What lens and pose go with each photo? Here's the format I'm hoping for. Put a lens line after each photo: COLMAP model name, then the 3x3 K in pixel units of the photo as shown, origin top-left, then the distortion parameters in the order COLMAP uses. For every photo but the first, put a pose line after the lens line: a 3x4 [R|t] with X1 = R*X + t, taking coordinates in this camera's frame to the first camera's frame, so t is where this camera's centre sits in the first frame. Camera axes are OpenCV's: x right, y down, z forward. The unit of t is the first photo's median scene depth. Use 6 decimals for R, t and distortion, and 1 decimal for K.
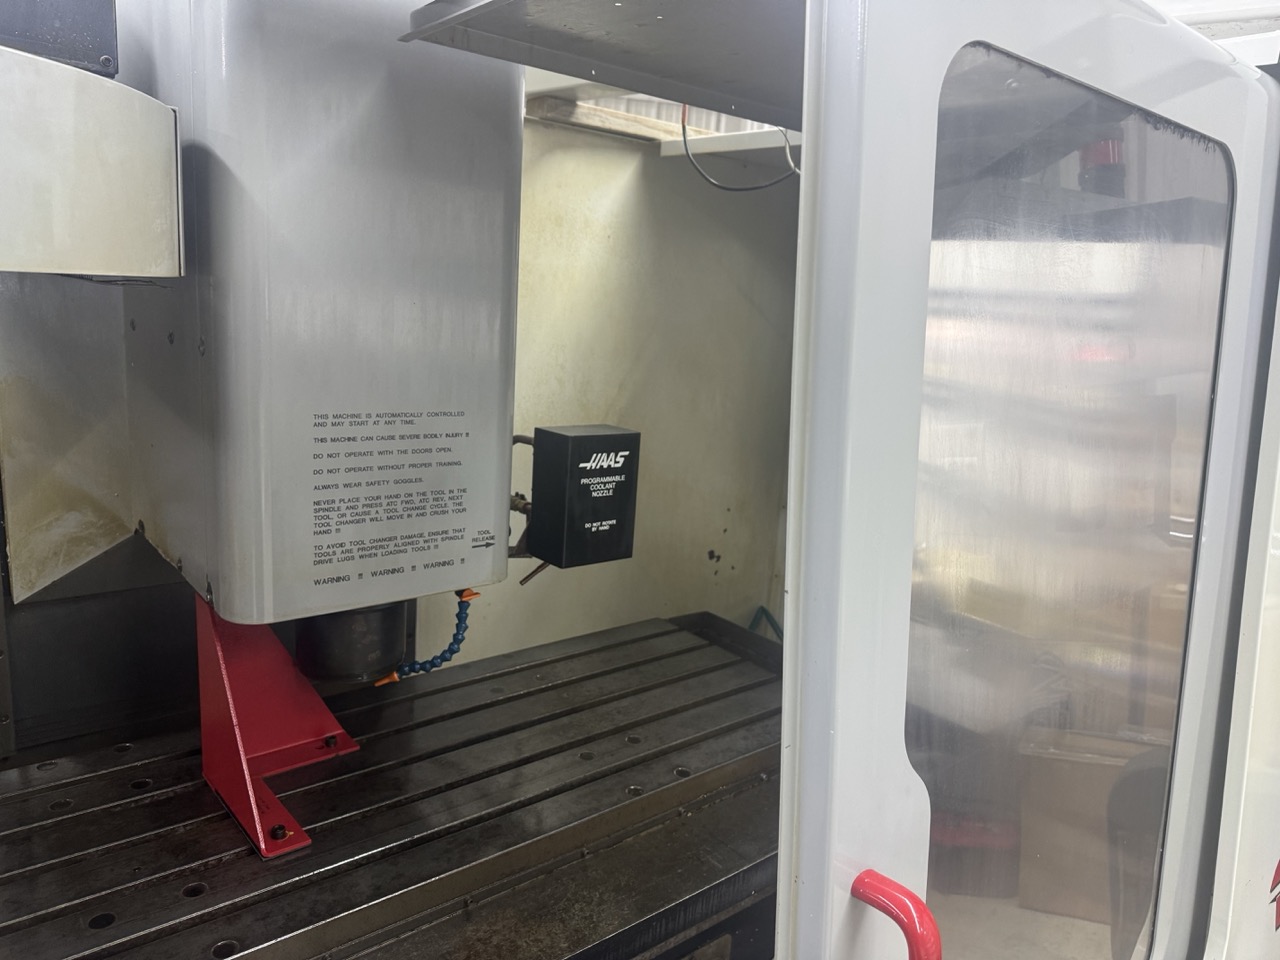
lens RADIAL K [[904.1, 0, 640.0], [0, 904.1, 480.0], [0, 0, 1]] dist [0.084491, -0.118589]
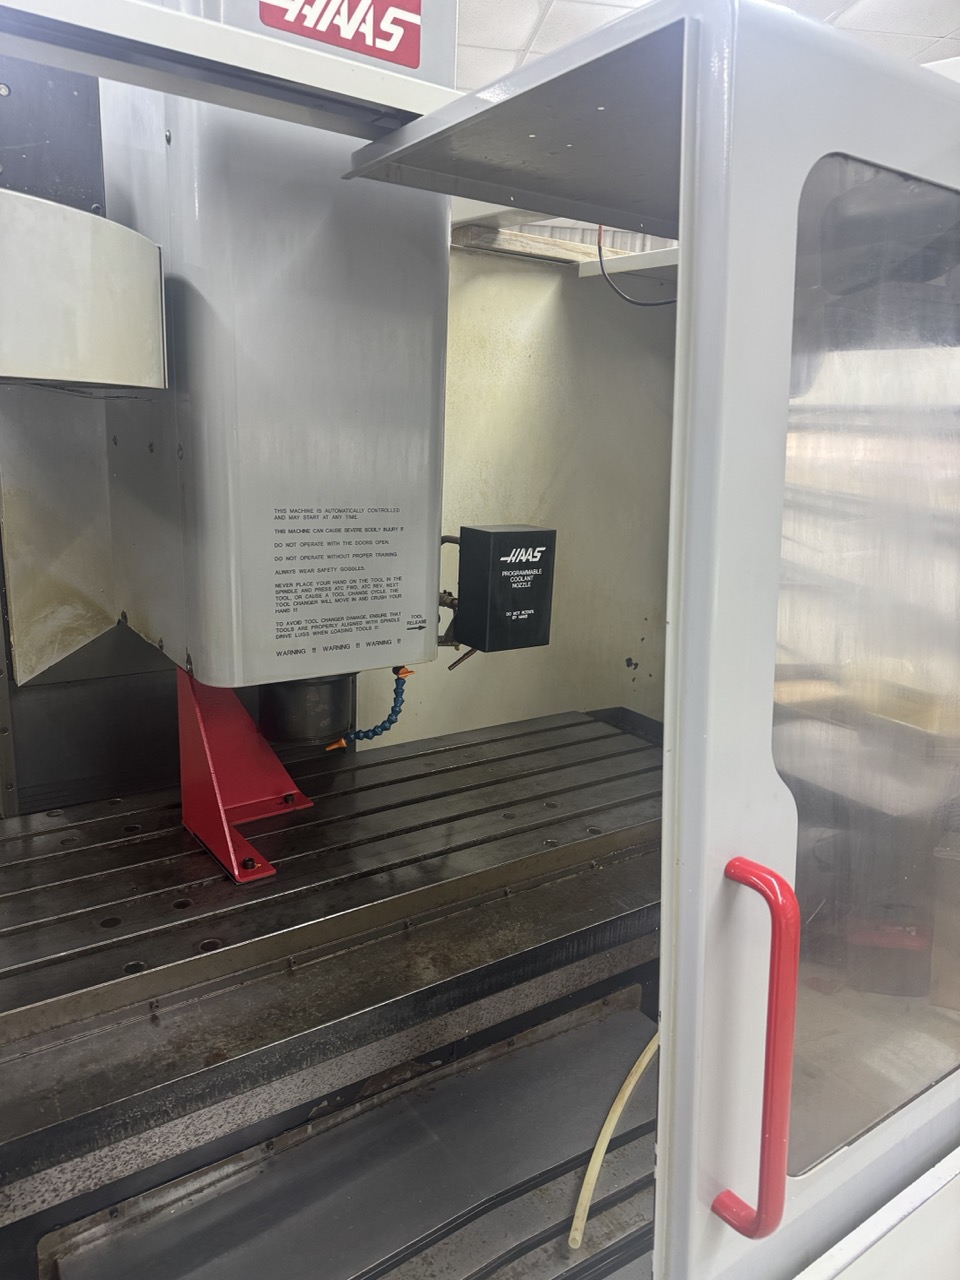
lens RADIAL K [[924.5, 0, 480.0], [0, 924.5, 640.0], [0, 0, 1]] dist [0.178001, -0.385712]
pose [[0.995502, -0.004016, -0.094653, 0.016068], [0.005653, 0.999839, 0.017027, 0.066398], [0.094569, -0.017486, 0.995365, -0.148690]]
